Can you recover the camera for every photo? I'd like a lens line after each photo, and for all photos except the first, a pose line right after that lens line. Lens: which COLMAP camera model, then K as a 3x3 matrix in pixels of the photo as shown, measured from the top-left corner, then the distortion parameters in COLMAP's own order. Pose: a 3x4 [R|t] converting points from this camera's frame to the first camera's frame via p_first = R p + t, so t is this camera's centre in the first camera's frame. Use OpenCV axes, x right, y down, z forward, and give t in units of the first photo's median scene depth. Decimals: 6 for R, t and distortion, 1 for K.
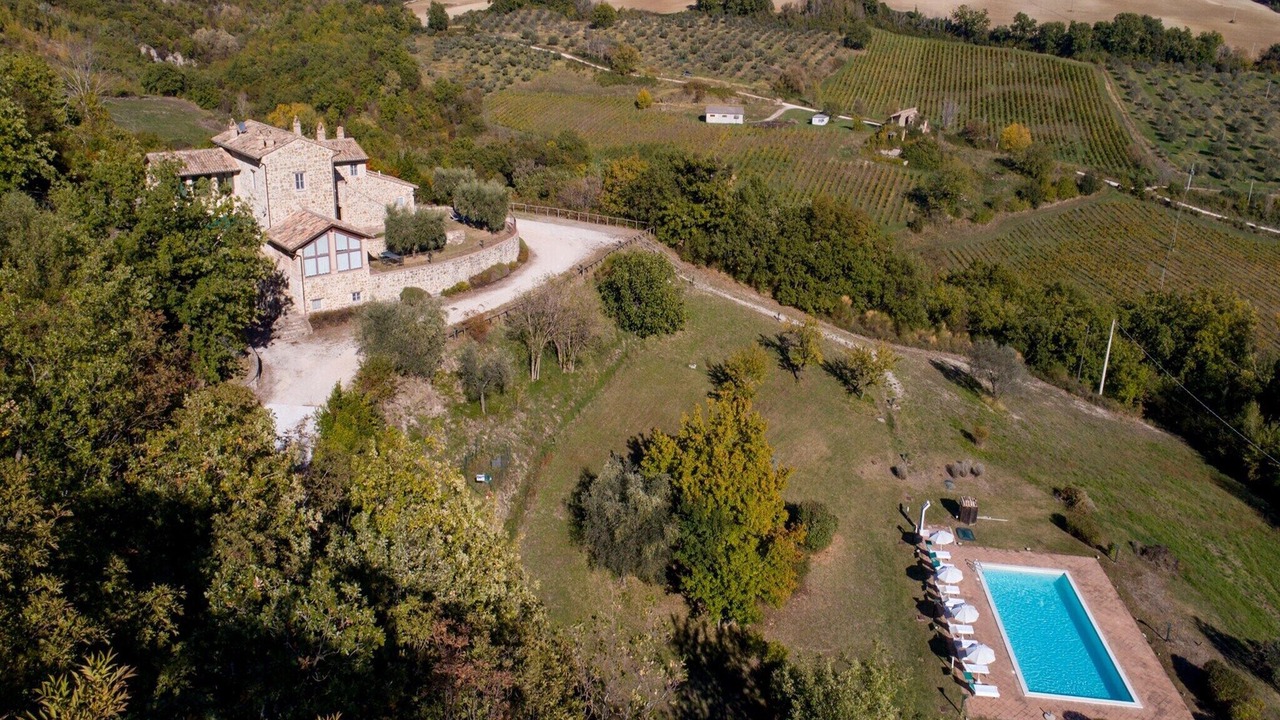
lens RADIAL K [[1030.8, 0, 610.8], [0, 1030.8, 359.8], [0, 0, 1]] dist [-0.008383, 0.014575]
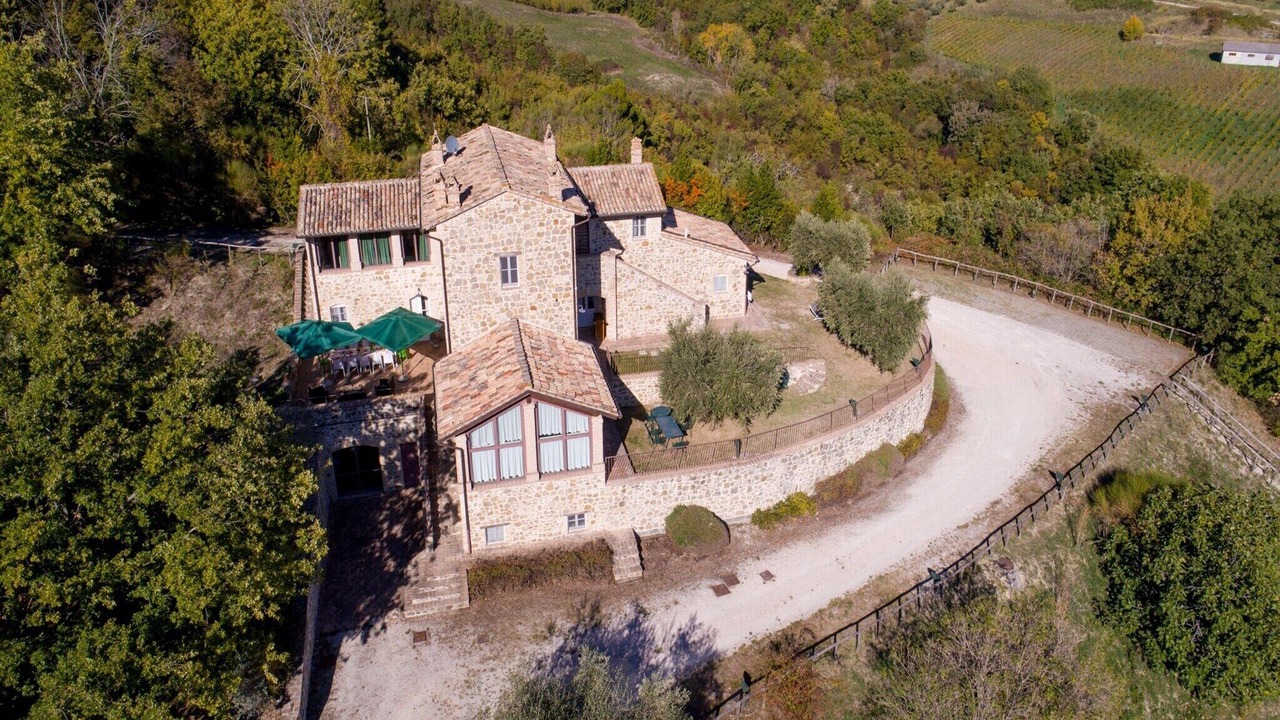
lens RADIAL K [[1030.8, 0, 610.8], [0, 1030.8, 359.8], [0, 0, 1]] dist [-0.008383, 0.014575]
pose [[0.918865, 0.133269, -0.371384, -0.048809], [-0.105031, 0.989887, 0.095350, -0.162745], [0.380336, -0.048607, 0.923570, 0.475260]]
